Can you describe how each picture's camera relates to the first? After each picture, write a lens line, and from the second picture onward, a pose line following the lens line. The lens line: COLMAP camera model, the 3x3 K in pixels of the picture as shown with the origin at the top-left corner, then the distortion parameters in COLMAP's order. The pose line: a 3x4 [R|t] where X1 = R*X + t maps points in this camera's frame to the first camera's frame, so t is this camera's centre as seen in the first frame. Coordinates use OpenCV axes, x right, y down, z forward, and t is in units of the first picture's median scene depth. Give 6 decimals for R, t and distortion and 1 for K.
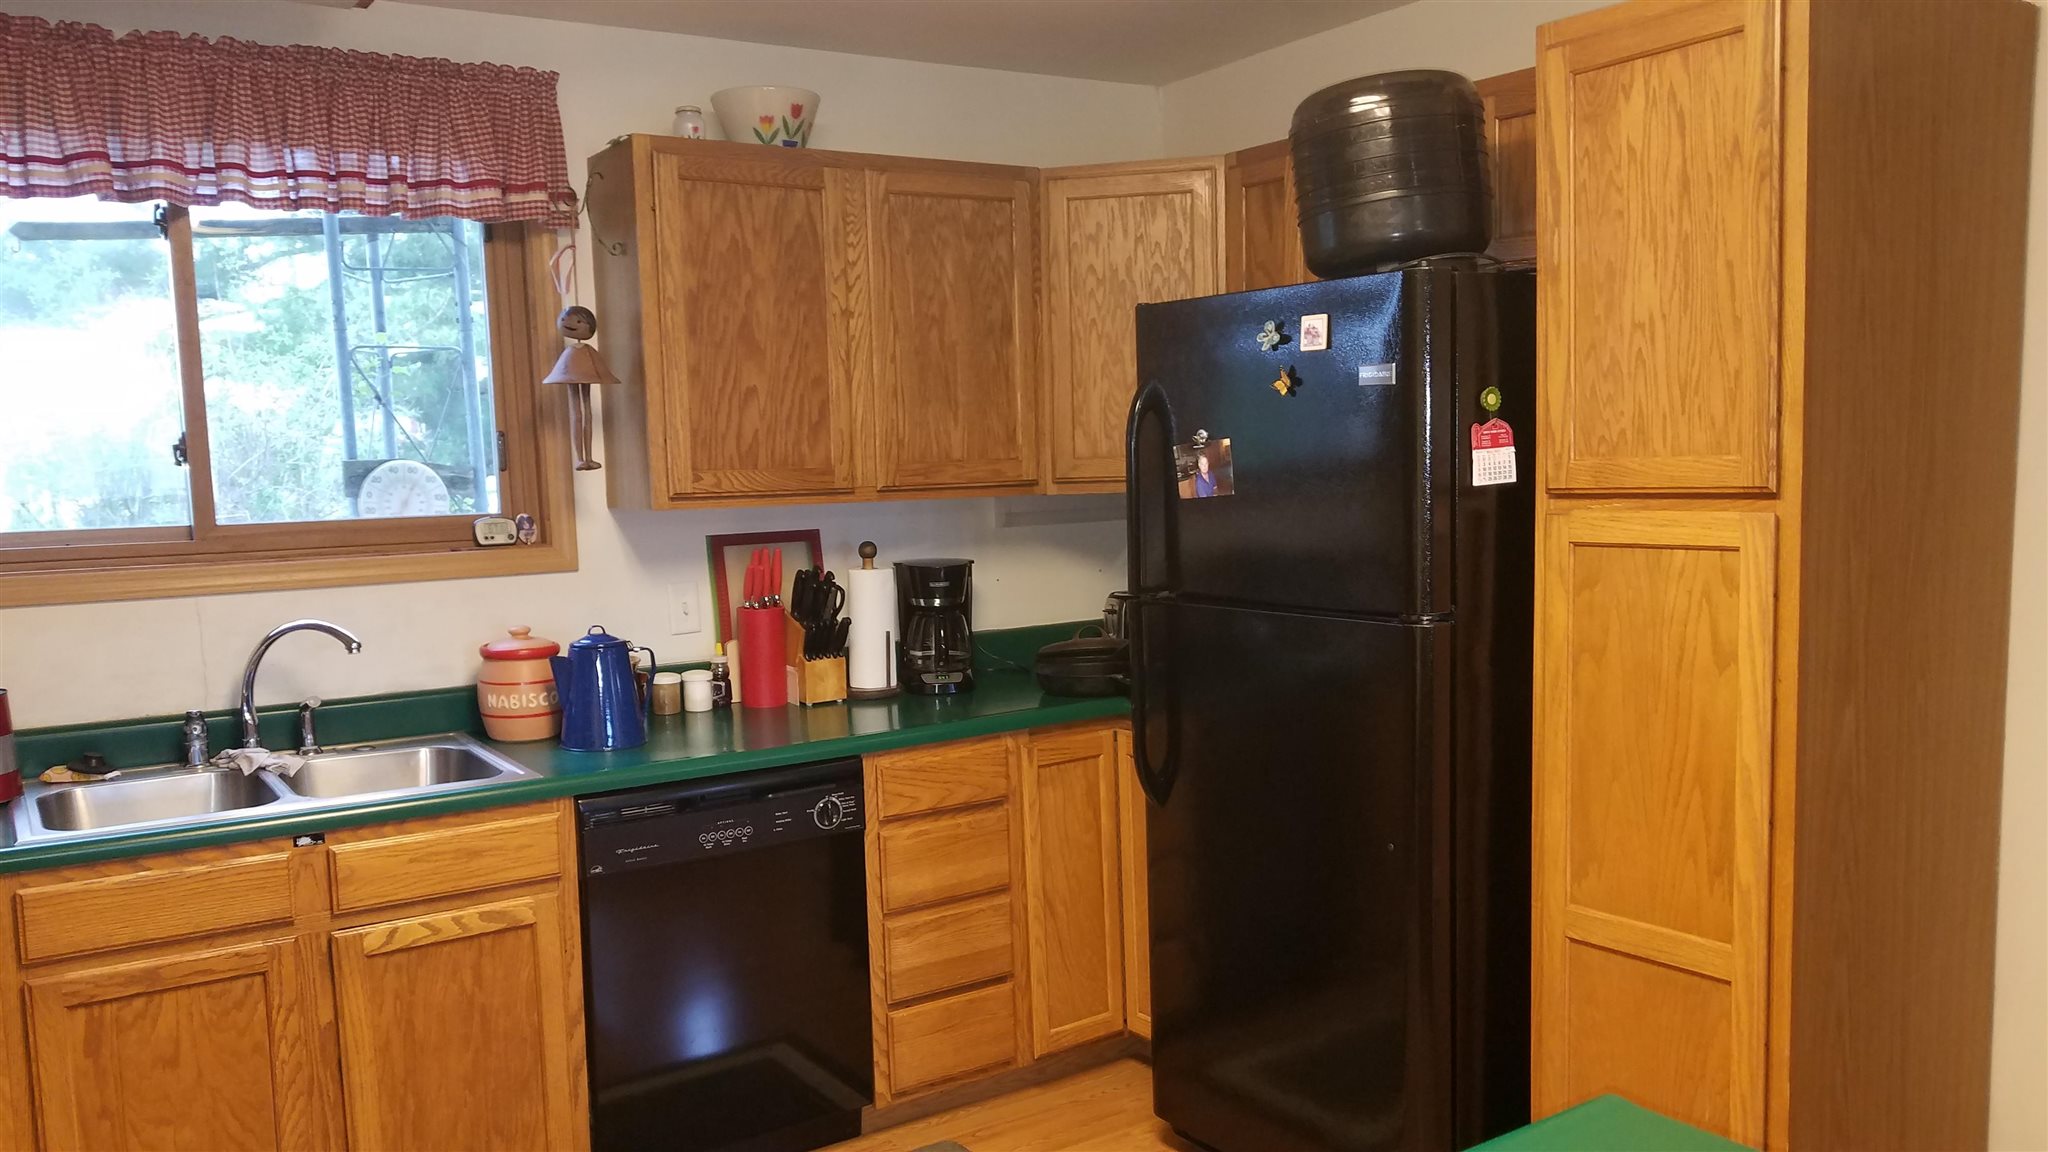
lens RADIAL K [[1599.5, 0, 1031.0], [0, 1599.5, 659.8], [0, 0, 1]] dist [0.009068, 0.009070]
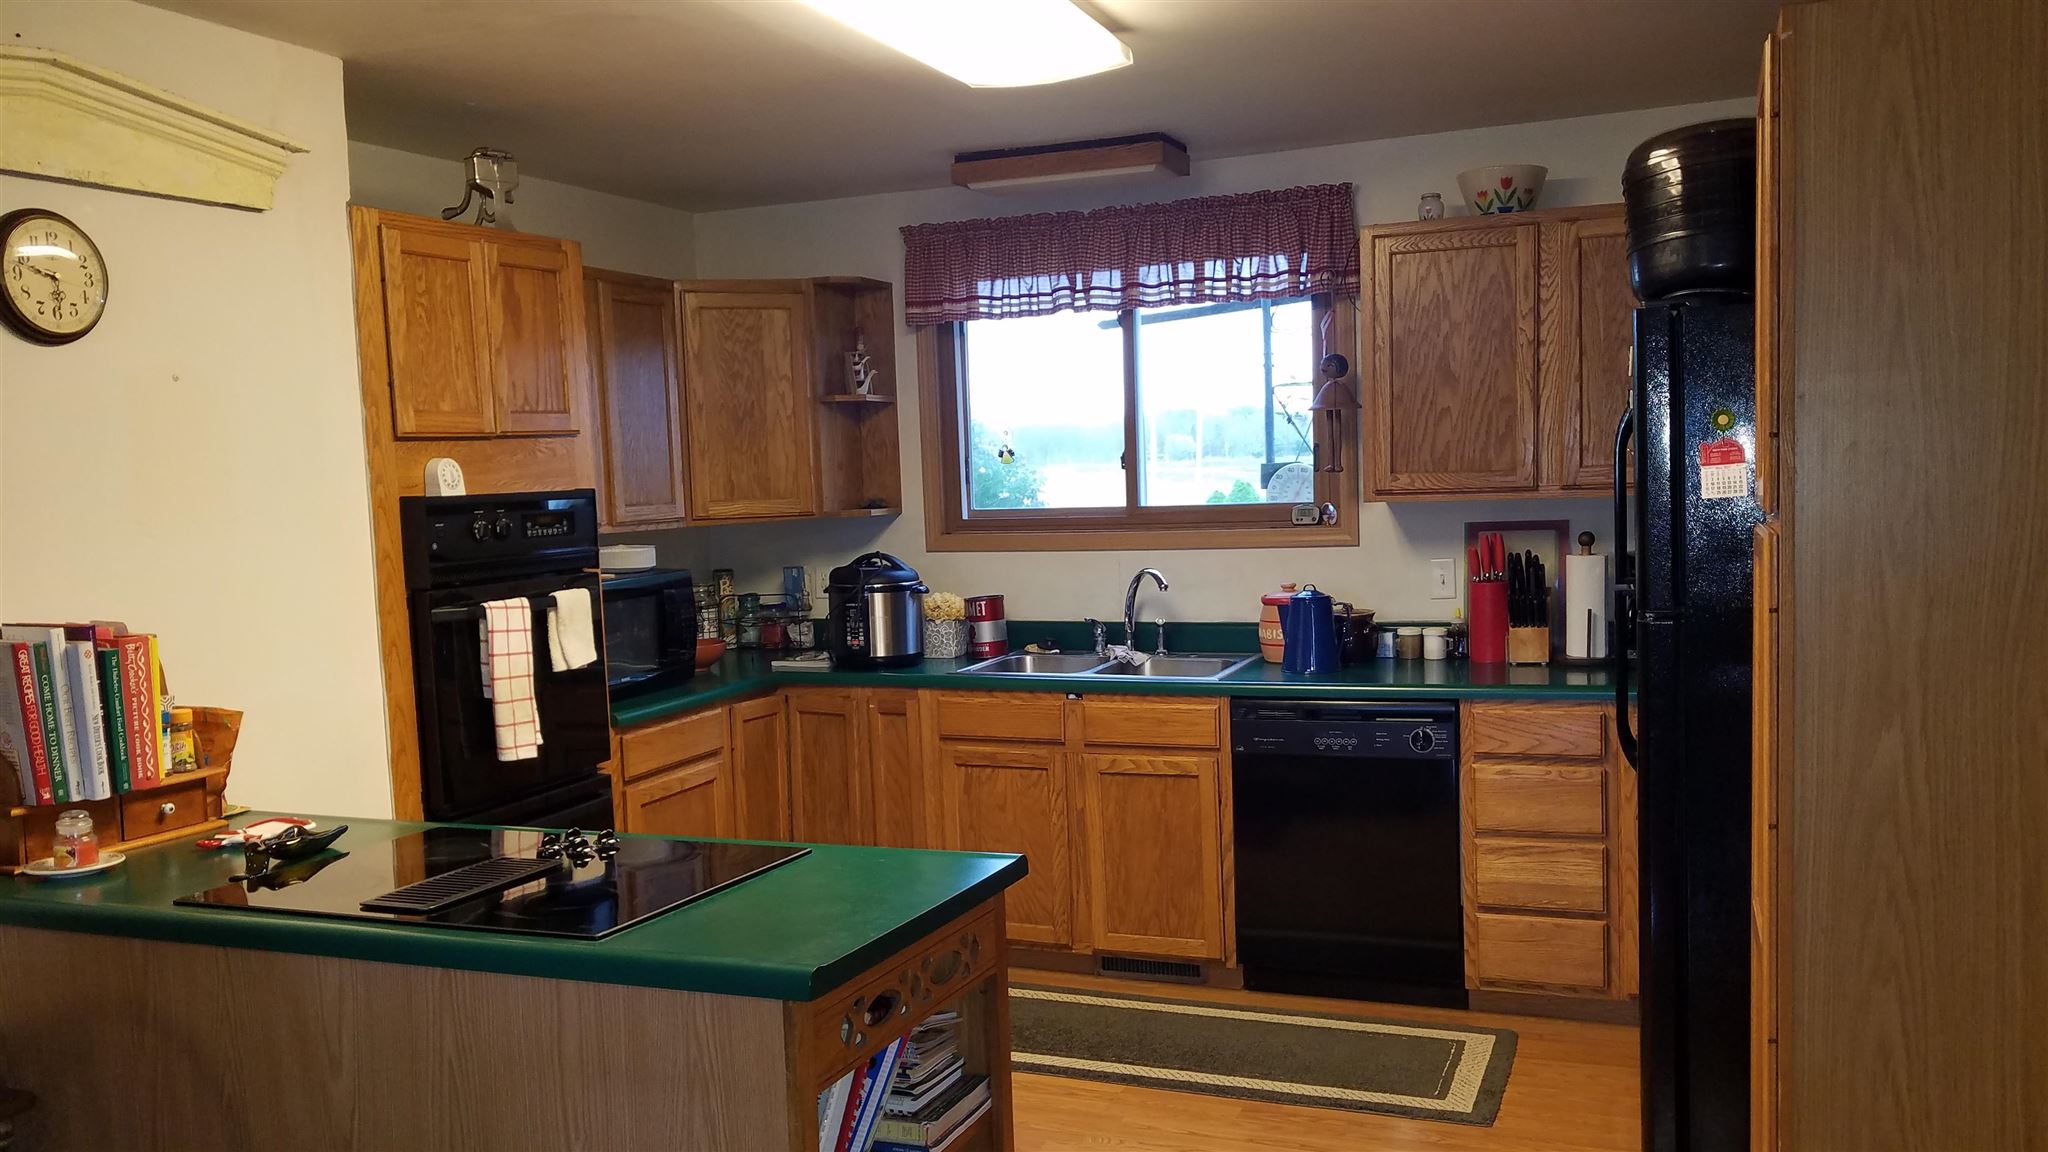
lens RADIAL K [[1599.5, 0, 1031.0], [0, 1599.5, 659.8], [0, 0, 1]] dist [0.009068, 0.009070]
pose [[0.572921, 0.101359, -0.813319, 0.711256], [-0.087307, 0.994225, 0.062403, -0.021104], [0.814947, 0.035257, 0.578461, -0.005191]]
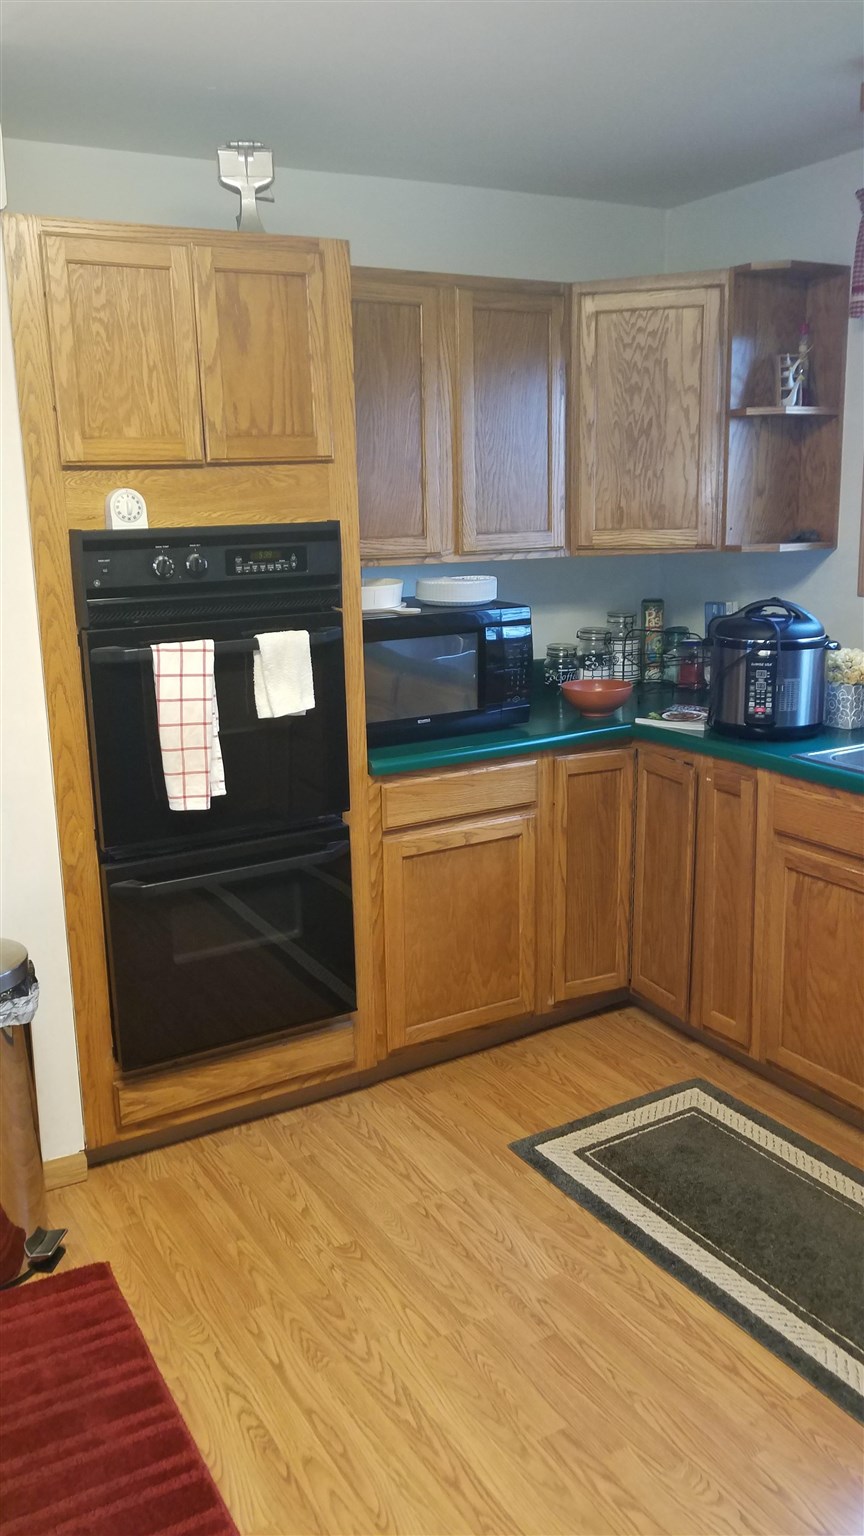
lens RADIAL K [[1199.6, 0, 432.0], [0, 1199.6, 768.0], [0, 0, 1]] dist [0.009068, 0.009070]
pose [[-0.051318, 0.243102, -0.968642, 0.377784], [-0.108337, 0.962841, 0.247386, -0.091265], [0.992789, 0.117636, -0.023074, 0.510758]]
